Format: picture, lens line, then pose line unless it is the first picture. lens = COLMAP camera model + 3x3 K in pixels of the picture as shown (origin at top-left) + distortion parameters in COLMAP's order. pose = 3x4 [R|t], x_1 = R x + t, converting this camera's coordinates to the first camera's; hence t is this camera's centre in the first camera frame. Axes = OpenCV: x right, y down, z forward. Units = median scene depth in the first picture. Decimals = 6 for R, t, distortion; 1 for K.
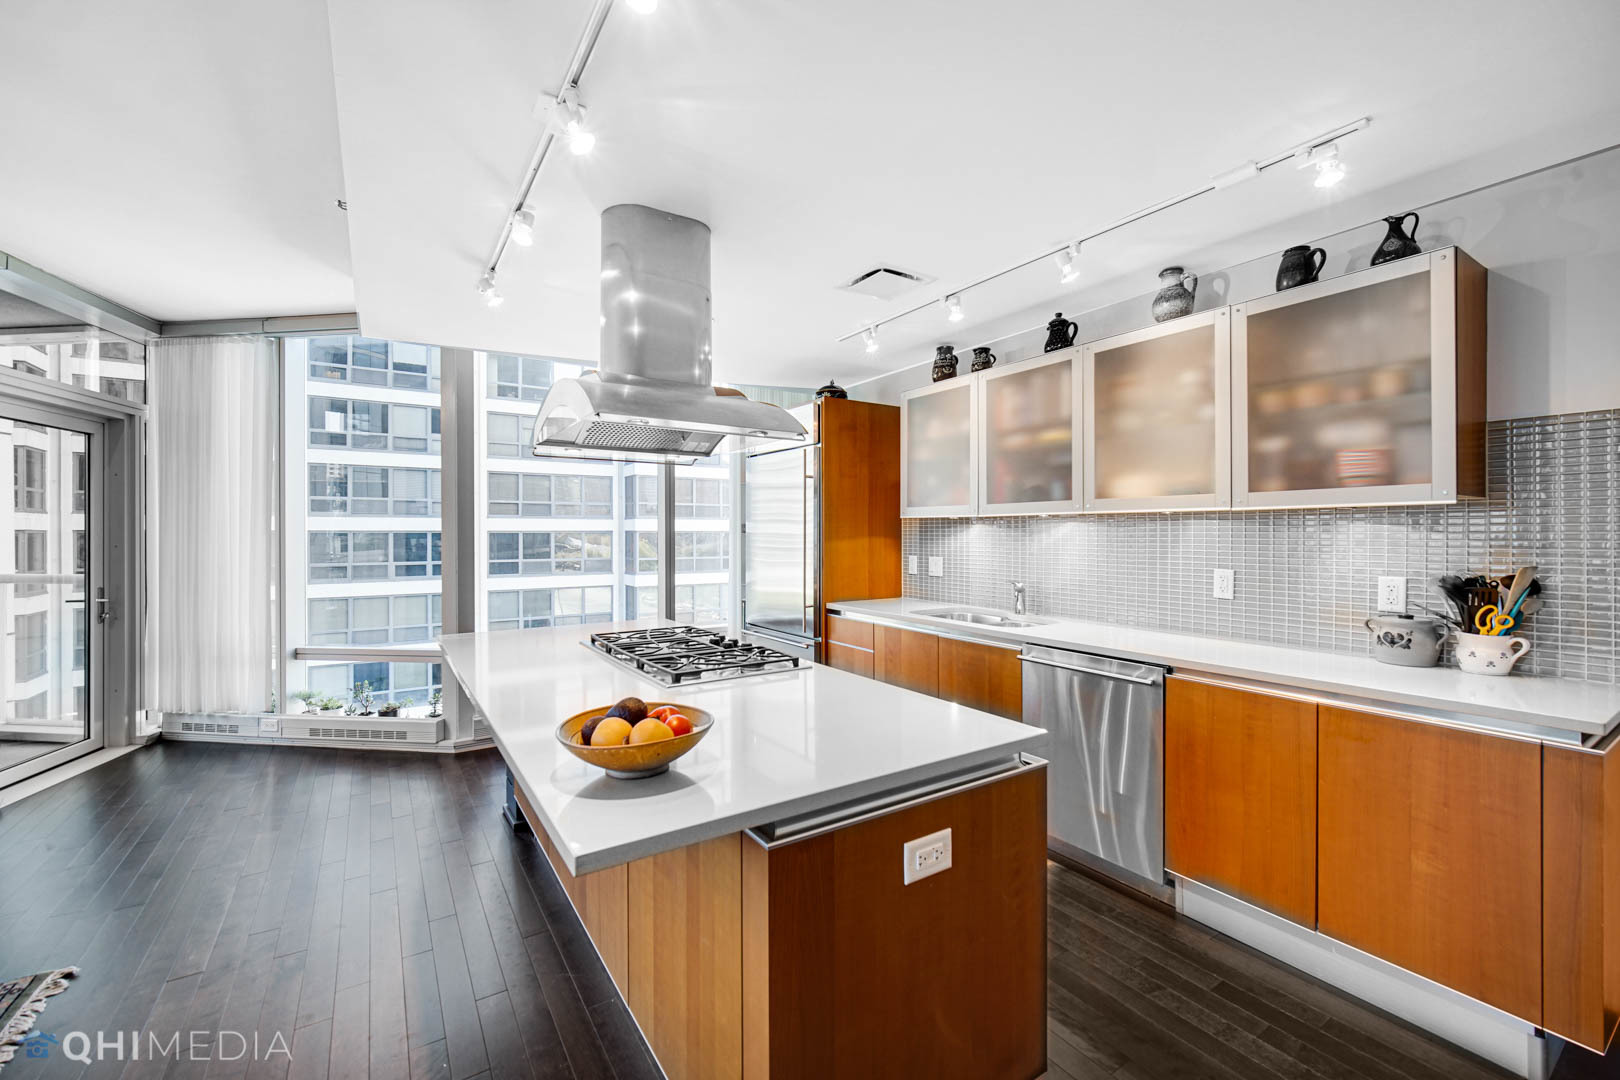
lens RADIAL K [[663.9, 0, 800.2], [0, 663.9, 534.2], [0, 0, 1]] dist [-0.004243, 0.000551]
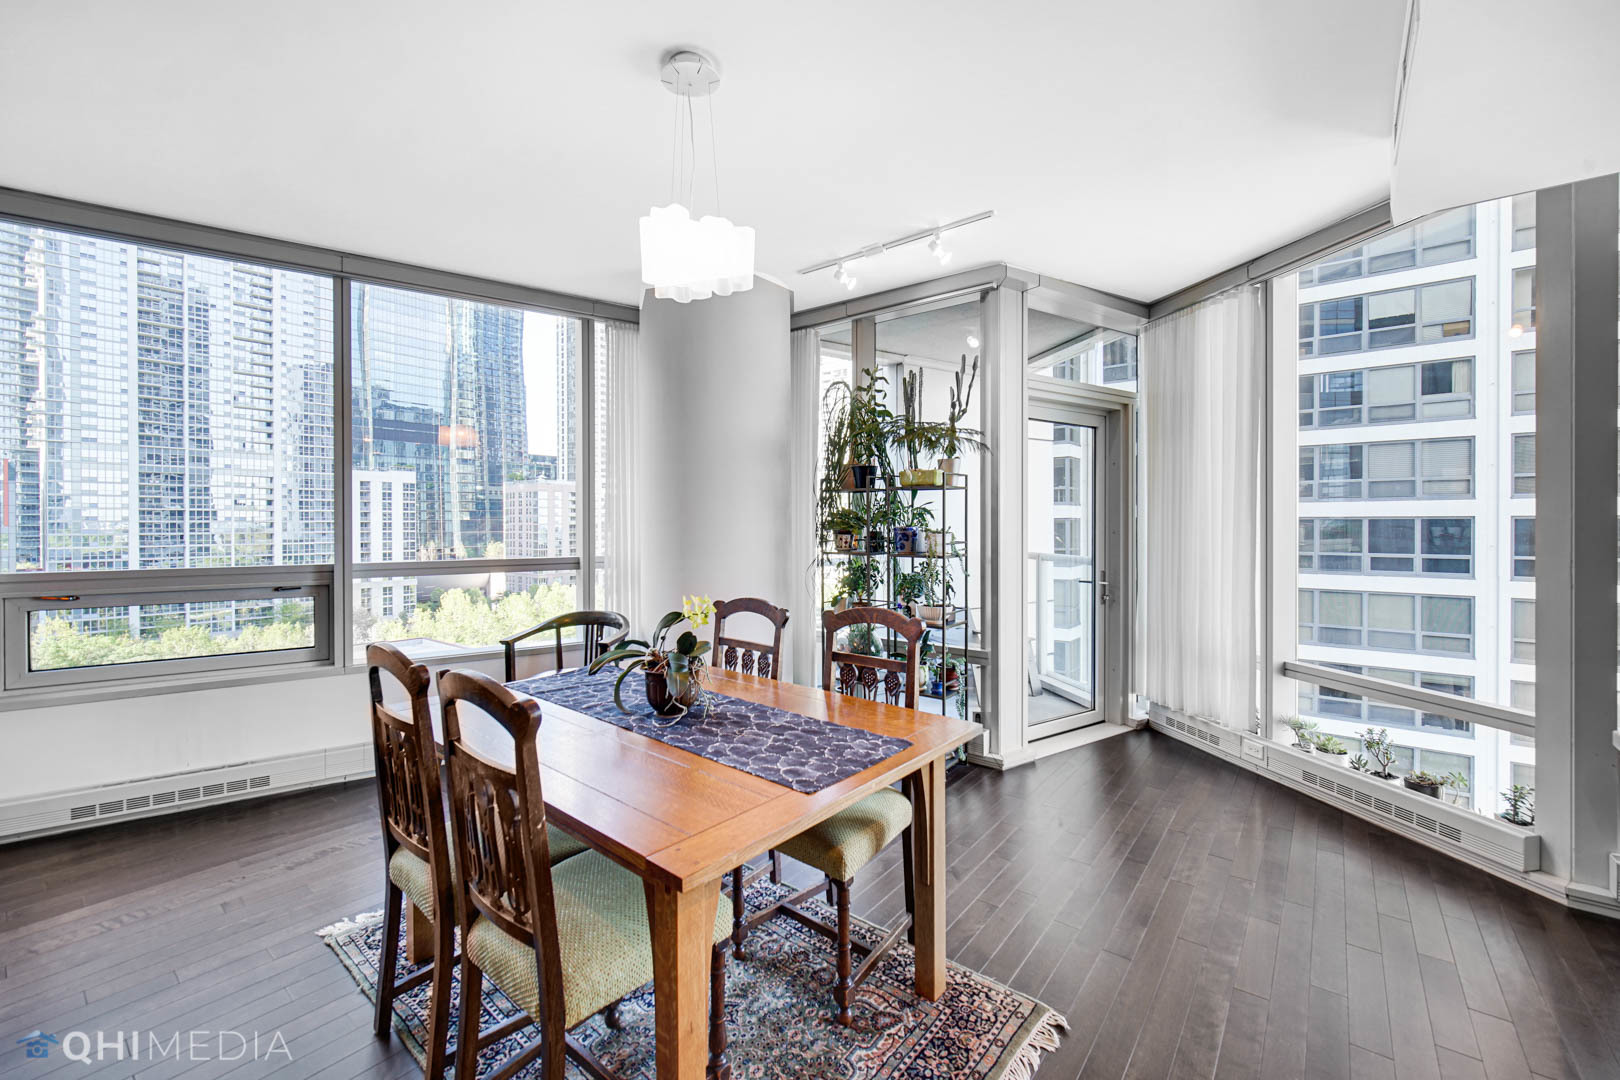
lens RADIAL K [[663.9, 0, 810.5], [0, 663.9, 529.3], [0, 0, 1]] dist [-0.004243, 0.000551]
pose [[0.324534, 0.009259, -0.945829, -0.211428], [0.002660, 0.999939, 0.010702, 0.000761], [0.945870, -0.005989, 0.324490, 0.219022]]
